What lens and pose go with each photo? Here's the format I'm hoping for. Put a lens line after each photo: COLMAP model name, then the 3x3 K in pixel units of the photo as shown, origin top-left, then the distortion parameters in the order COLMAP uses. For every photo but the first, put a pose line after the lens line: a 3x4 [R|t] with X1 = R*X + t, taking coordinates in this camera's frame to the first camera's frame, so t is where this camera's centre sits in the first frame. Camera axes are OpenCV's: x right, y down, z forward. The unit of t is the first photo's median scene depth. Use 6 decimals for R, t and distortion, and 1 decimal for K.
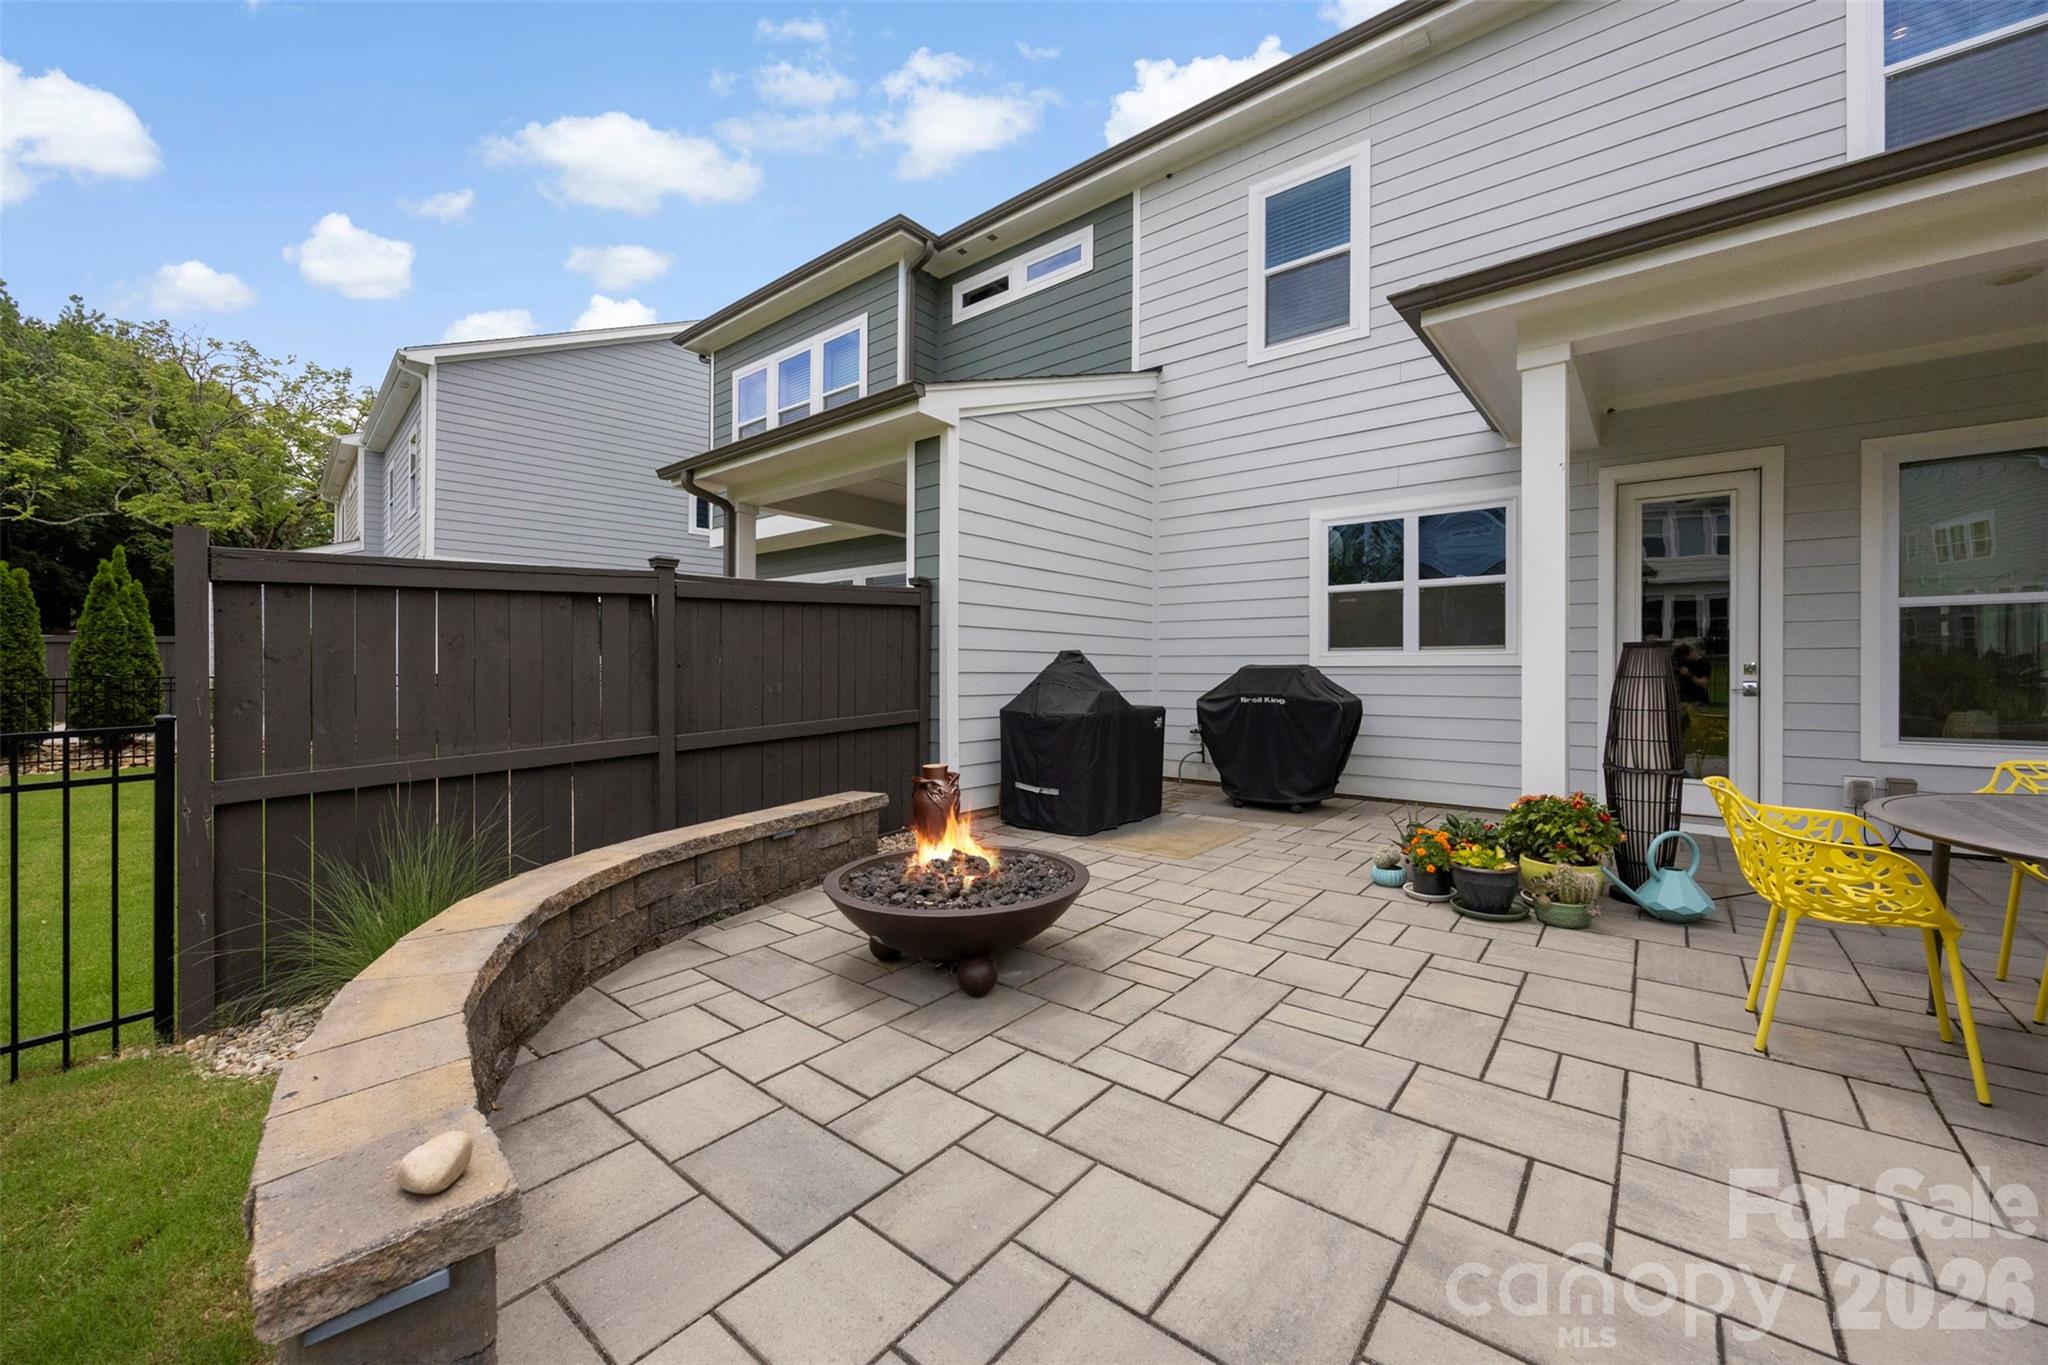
lens RADIAL K [[773.0, 0, 1034.5], [0, 773.0, 672.7], [0, 0, 1]] dist [-0.001491, 0.000061]
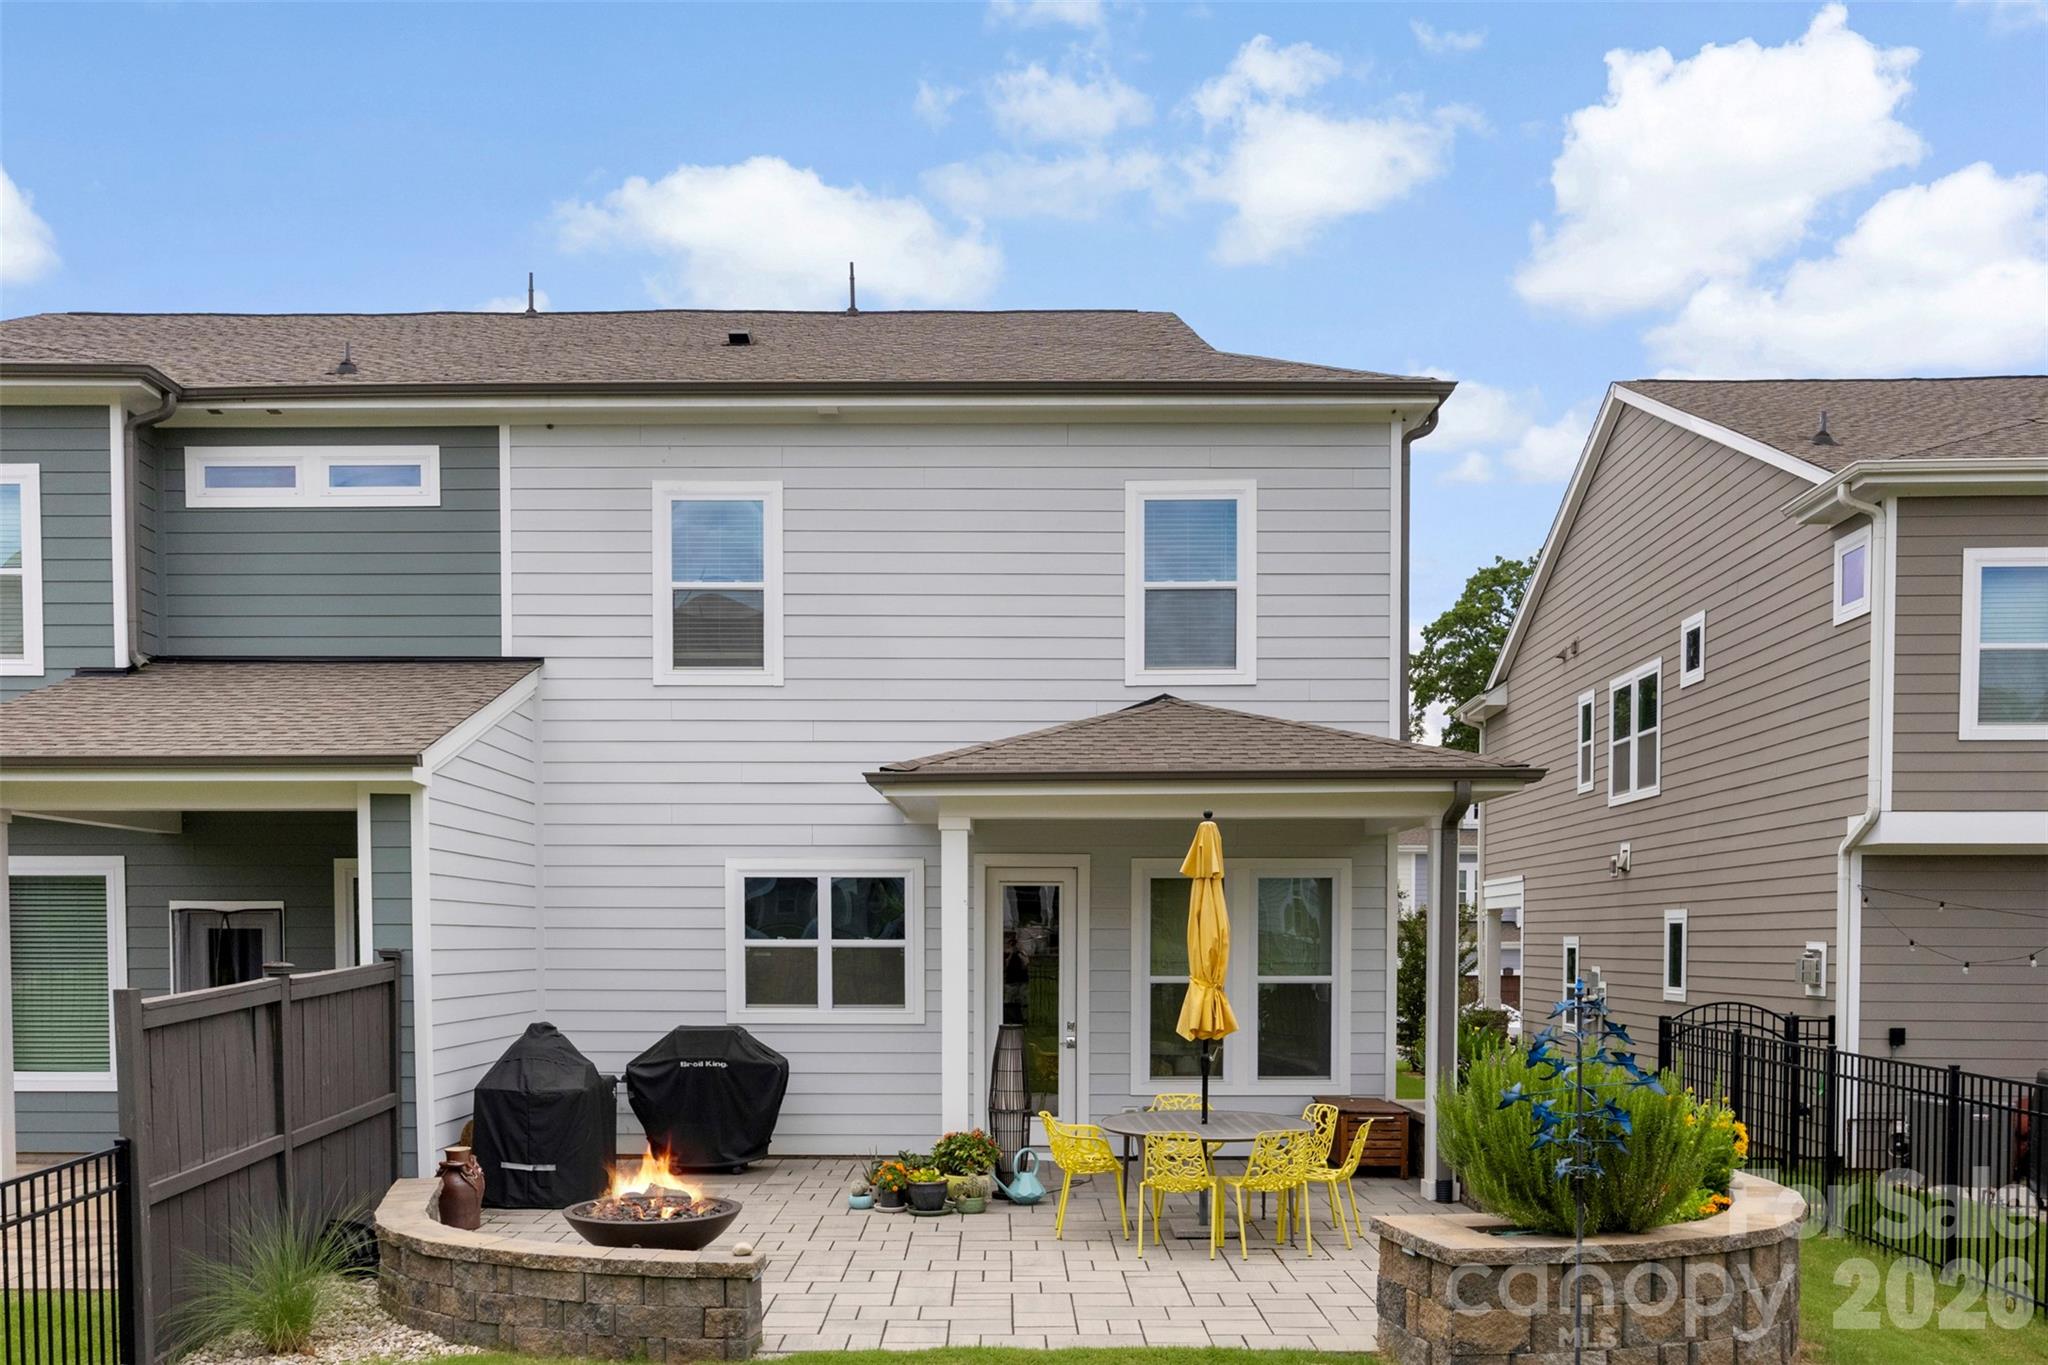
lens RADIAL K [[1758.9, 0, 947.8], [0, 1758.9, 1079.3], [0, 0, 1]] dist [0.008391, 0.000427]
pose [[0.793906, -0.048611, 0.606094, -0.879632], [0.001647, 0.996967, 0.077804, -0.128400], [-0.608038, -0.060771, 0.791579, -1.039993]]
